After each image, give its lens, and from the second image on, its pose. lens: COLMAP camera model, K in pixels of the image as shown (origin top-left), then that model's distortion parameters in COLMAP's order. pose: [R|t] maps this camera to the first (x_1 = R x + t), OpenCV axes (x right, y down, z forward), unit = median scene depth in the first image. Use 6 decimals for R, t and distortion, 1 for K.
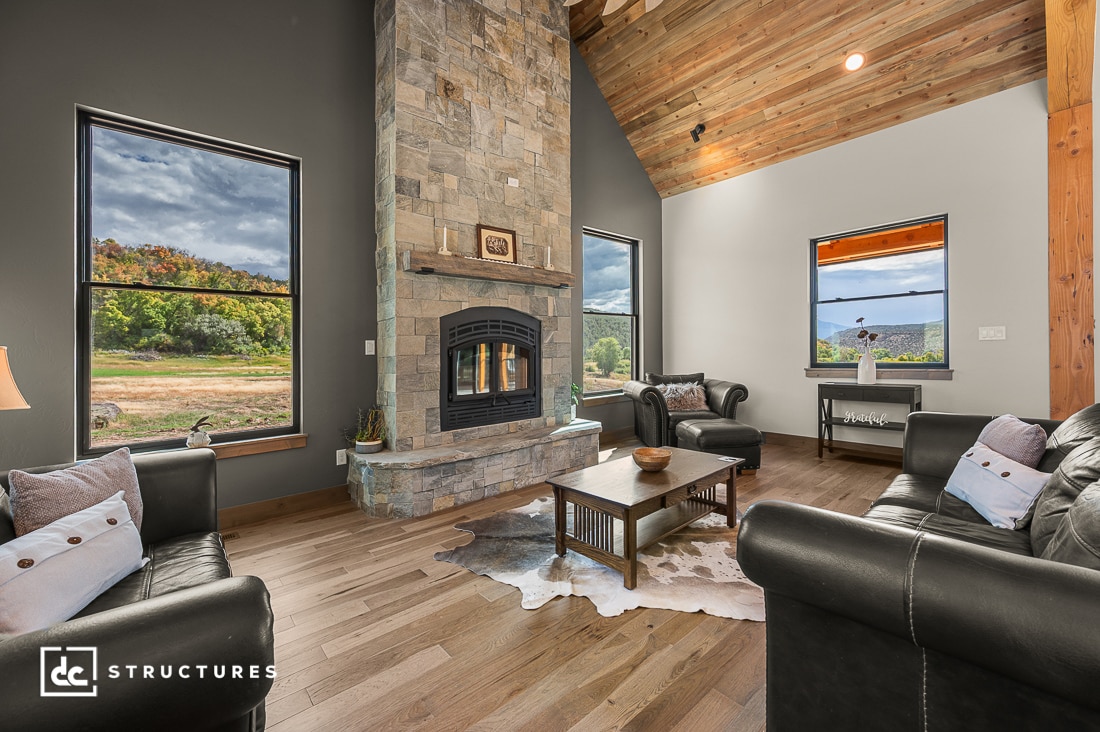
lens RADIAL K [[442.3, 0, 549.6], [0, 442.3, 343.0], [0, 0, 1]] dist [0.001134, -0.000055]
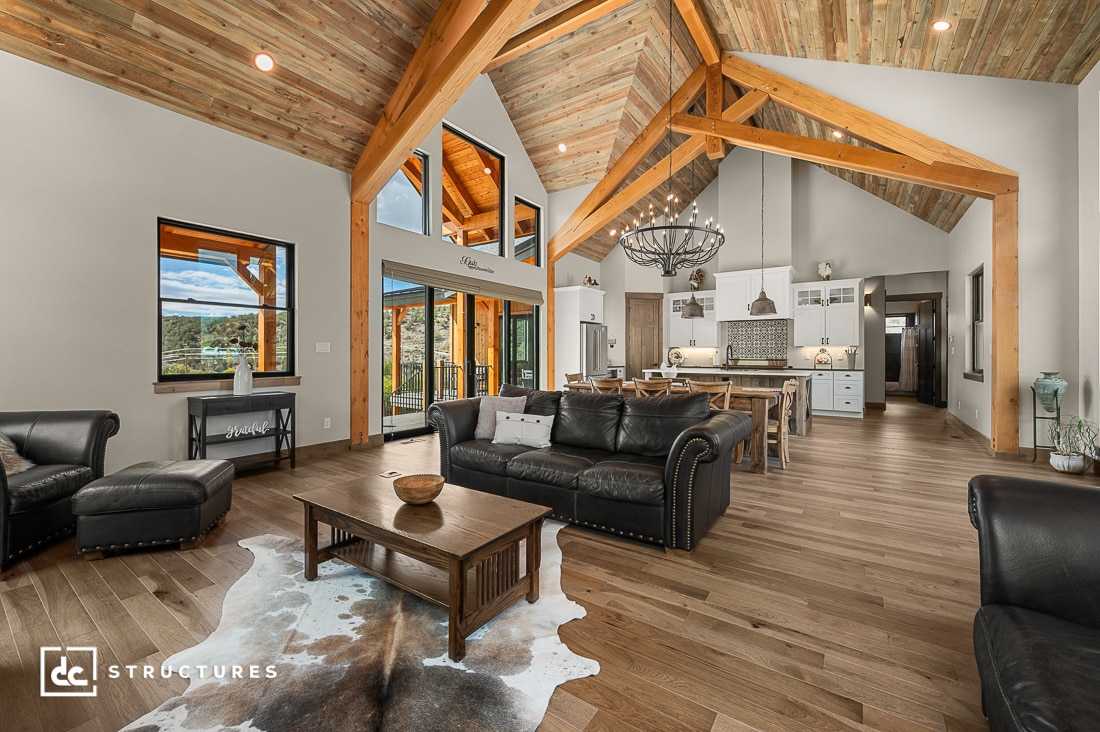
lens RADIAL K [[440.9, 0, 548.7], [0, 440.9, 356.0], [0, 0, 1]] dist [-0.001447, 0.000395]
pose [[-0.235828, 0.017648, 0.971635, -0.363478], [-0.016412, 0.999620, -0.022139, 0.019389], [-0.971656, -0.021168, -0.235449, 0.568794]]
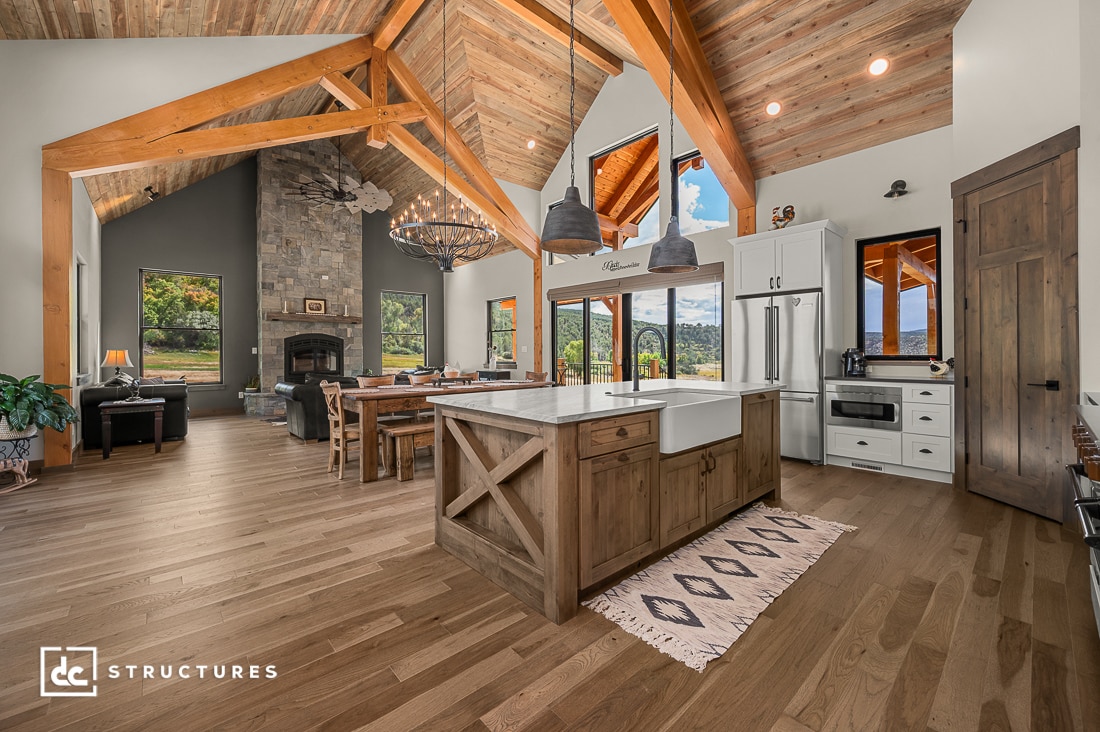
lens RADIAL K [[438.3, 0, 551.7], [0, 438.3, 355.5], [0, 0, 1]] dist [0.001295, -0.000408]
pose [[0.999696, 0.016529, 0.018302, 0.965773], [-0.017011, 0.999504, 0.026488, -0.044571], [-0.017856, -0.026791, 0.999482, -1.169666]]
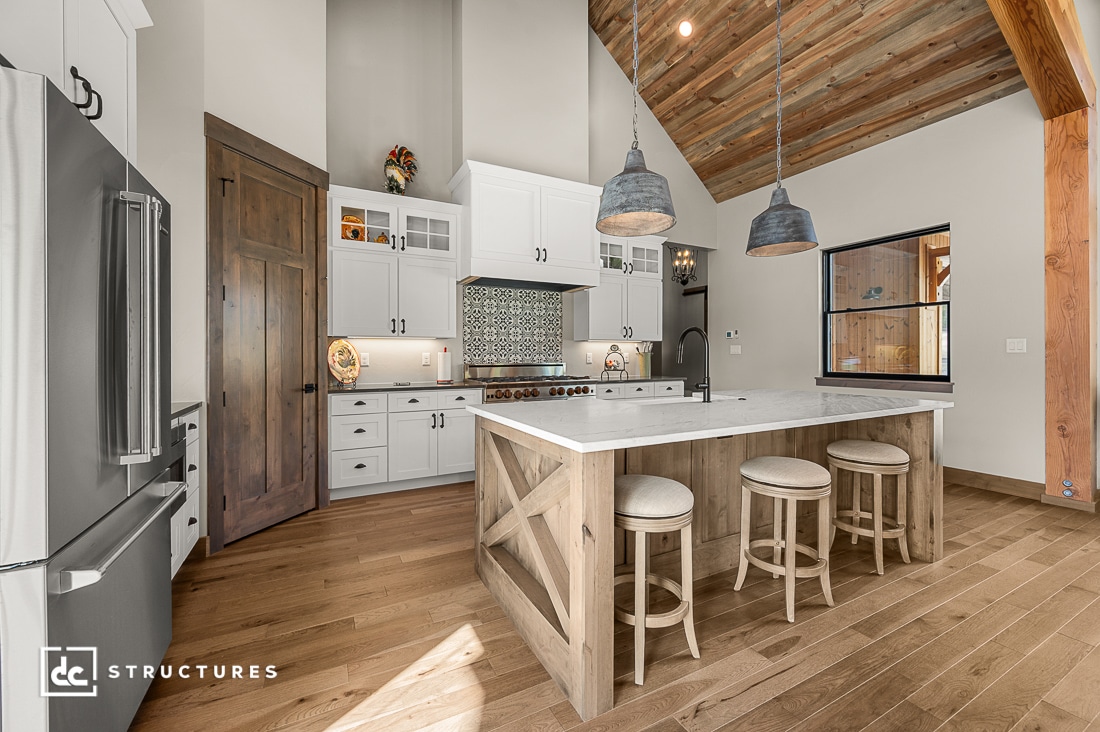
lens RADIAL K [[440.9, 0, 548.7], [0, 440.9, 356.0], [0, 0, 1]] dist [-0.001447, 0.000395]
pose [[-0.972618, 0.023374, 0.231229, 1.176836], [0.018628, 0.999569, -0.022687, -0.024587], [-0.231660, -0.017758, -0.972635, 0.109147]]
